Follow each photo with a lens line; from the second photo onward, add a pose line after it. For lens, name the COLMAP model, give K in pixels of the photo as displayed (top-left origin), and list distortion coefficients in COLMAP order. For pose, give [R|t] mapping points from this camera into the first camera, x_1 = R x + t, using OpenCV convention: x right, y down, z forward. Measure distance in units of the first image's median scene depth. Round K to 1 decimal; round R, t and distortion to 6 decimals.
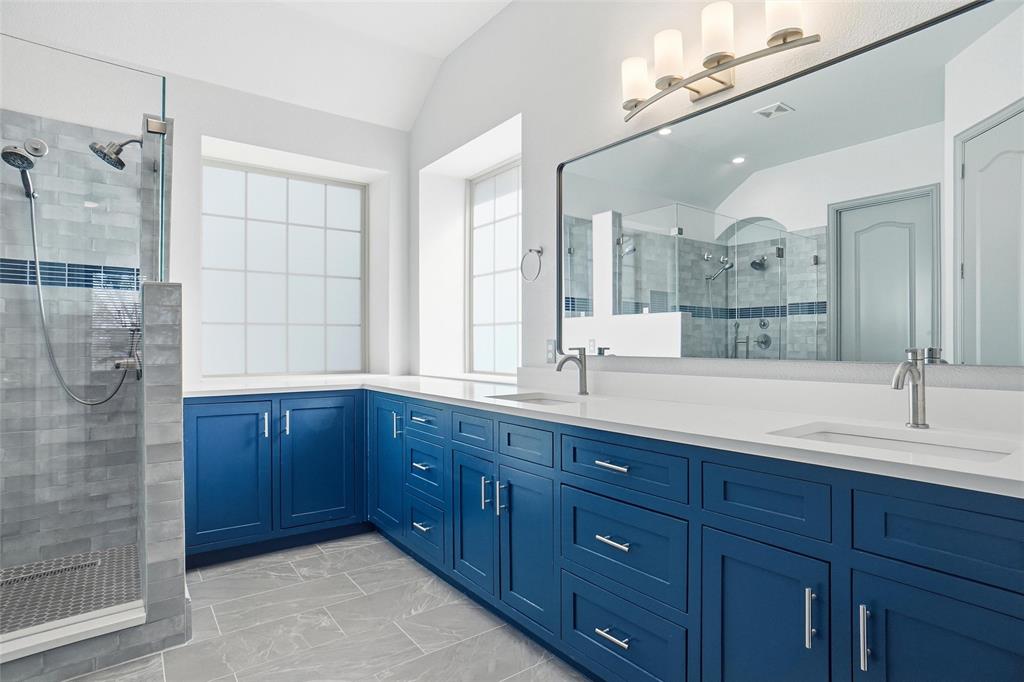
lens RADIAL K [[556.1, 0, 512.0], [0, 556.1, 341.0], [0, 0, 1]] dist [-0.085730, 0.052744]
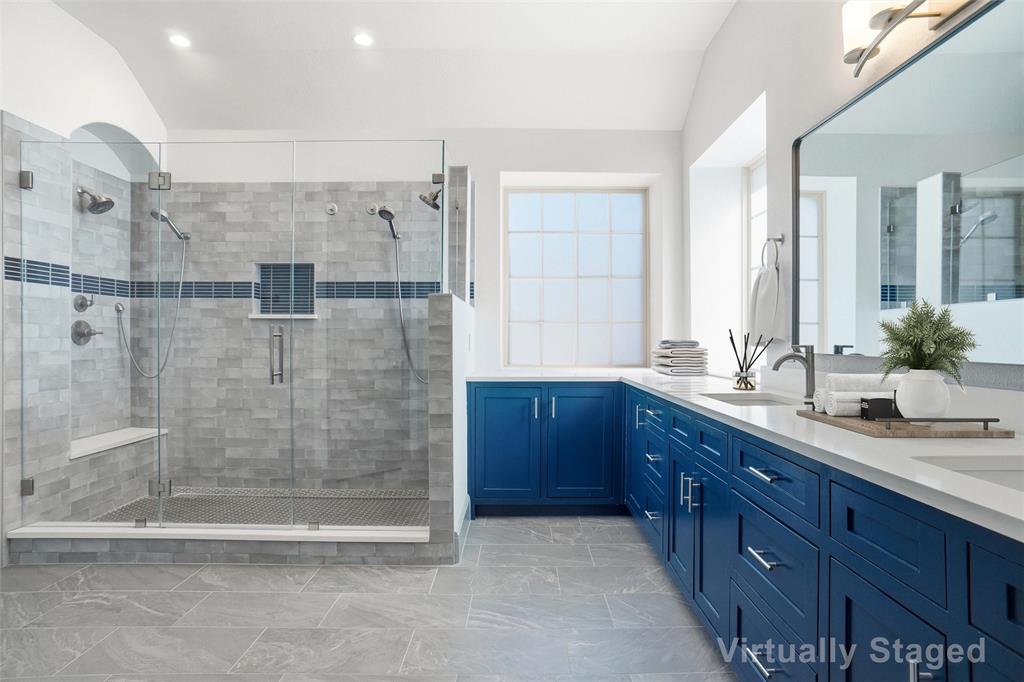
lens RADIAL K [[556.1, 0, 512.0], [0, 556.1, 341.0], [0, 0, 1]] dist [-0.085730, 0.052744]
pose [[0.785902, 0.004237, -0.618337, 0.269447], [0.001071, 0.999966, 0.008213, -0.002271], [0.618351, -0.007117, 0.785870, 0.021210]]
